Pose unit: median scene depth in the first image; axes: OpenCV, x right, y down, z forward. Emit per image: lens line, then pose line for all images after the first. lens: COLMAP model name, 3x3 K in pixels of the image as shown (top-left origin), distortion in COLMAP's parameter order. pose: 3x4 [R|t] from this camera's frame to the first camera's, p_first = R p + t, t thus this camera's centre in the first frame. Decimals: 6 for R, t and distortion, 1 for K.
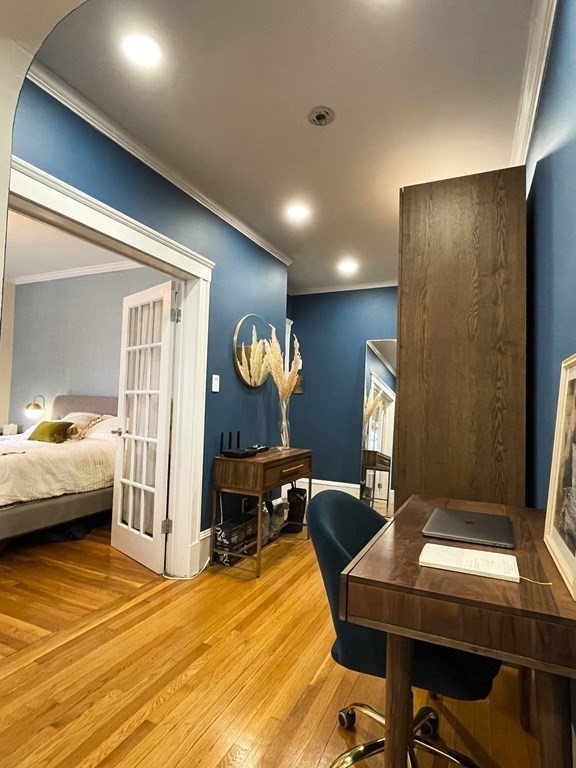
lens RADIAL K [[420.5, 0, 288.0], [0, 420.5, 384.0], [0, 0, 1]] dist [0.000350, -0.000025]
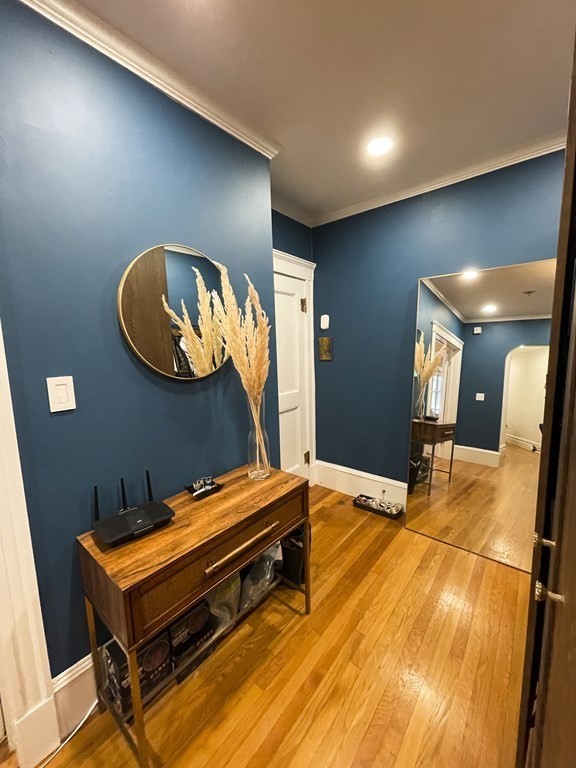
lens RADIAL K [[311.2, 0, 288.0], [0, 311.2, 384.0], [0, 0, 1]] dist [-0.001159, -0.000420]
pose [[0.966729, -0.020409, -0.254987, 0.108198], [0.063788, 0.984556, 0.163035, -0.034232], [0.247722, -0.173875, 0.953101, 0.452405]]
